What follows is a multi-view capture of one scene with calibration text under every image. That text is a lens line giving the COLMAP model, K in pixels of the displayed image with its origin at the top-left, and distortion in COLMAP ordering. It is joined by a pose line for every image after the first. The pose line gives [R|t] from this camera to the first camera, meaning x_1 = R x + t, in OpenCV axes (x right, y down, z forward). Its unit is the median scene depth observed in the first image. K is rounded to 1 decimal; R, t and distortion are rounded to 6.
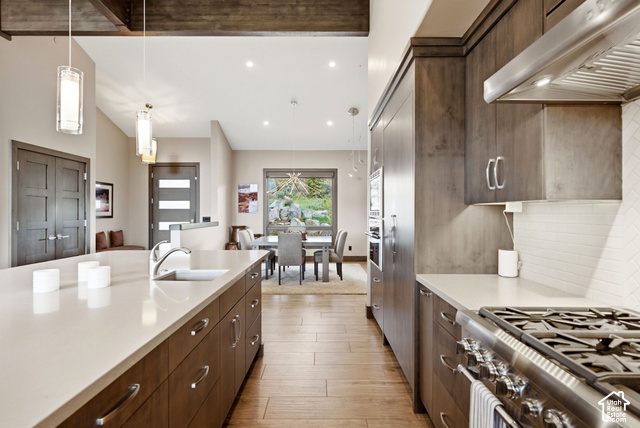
lens RADIAL K [[330.8, 0, 319.0], [0, 330.8, 210.7], [0, 0, 1]] dist [0.002741, -0.001171]
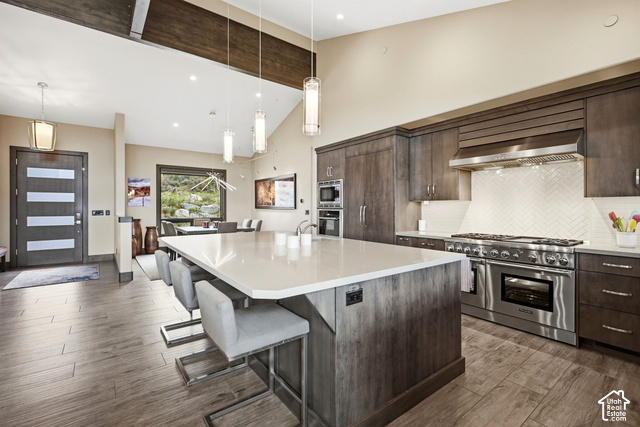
lens RADIAL K [[292.2, 0, 323.0], [0, 292.2, 209.8], [0, 0, 1]] dist [-0.001757, -0.000919]
pose [[0.789408, -0.007073, 0.613828, -0.344744], [-0.002550, 0.999887, 0.014802, 0.002908], [-0.613863, -0.013250, 0.789301, -0.069059]]
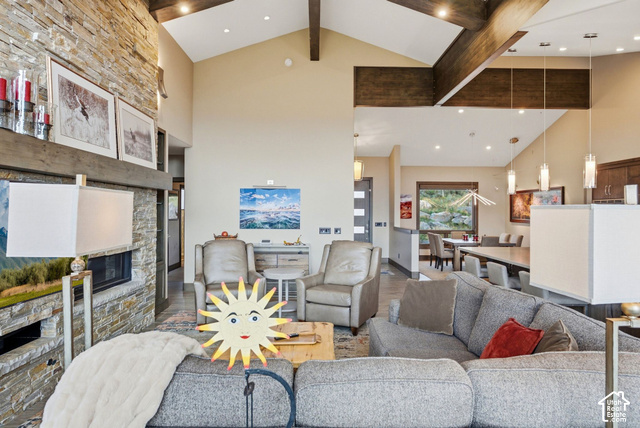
lens RADIAL K [[380.2, 0, 328.1], [0, 380.2, 206.5], [0, 0, 1]] dist [0.026725, -0.000842]
pose [[0.999142, 0.004618, 0.041163, -0.582259], [-0.004356, 0.999970, -0.006463, -0.029268], [-0.041192, 0.006278, 0.999132, -0.382716]]
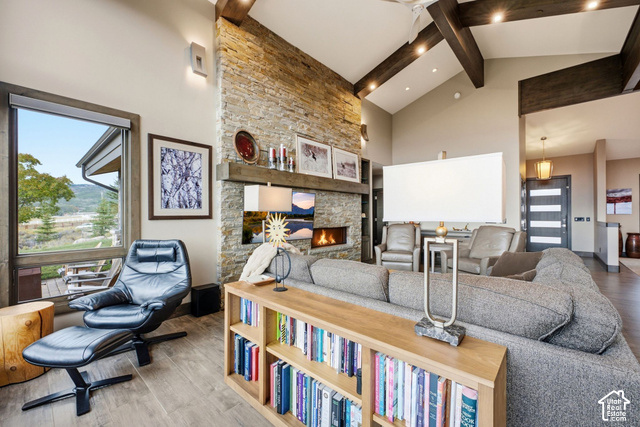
lens RADIAL K [[263.8, 0, 321.8], [0, 263.8, 212.2], [0, 0, 1]] dist [0.008802, 0.000773]
pose [[0.769424, -0.009993, -0.638661, -0.447753], [0.010804, 0.999938, -0.002630, -0.008315], [0.638647, -0.004877, 0.769484, -0.402607]]
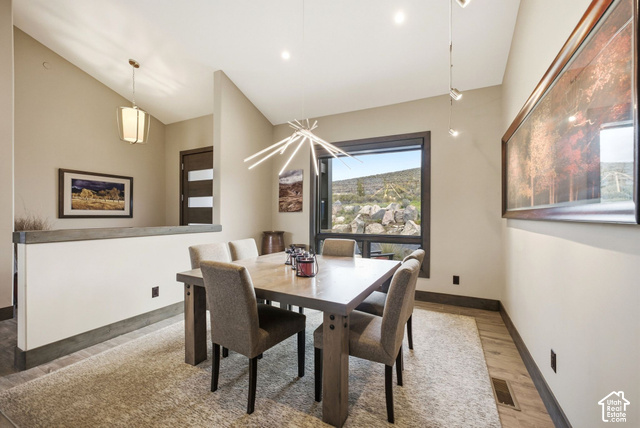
lens RADIAL K [[263.8, 0, 321.3], [0, 263.8, 214.1], [0, 0, 1]] dist [0.008802, 0.000773]
pose [[0.896875, -0.000782, -0.442284, 0.093764], [0.000294, 0.999999, -0.001170, 0.012154], [0.442285, 0.000920, 0.896874, 0.569639]]
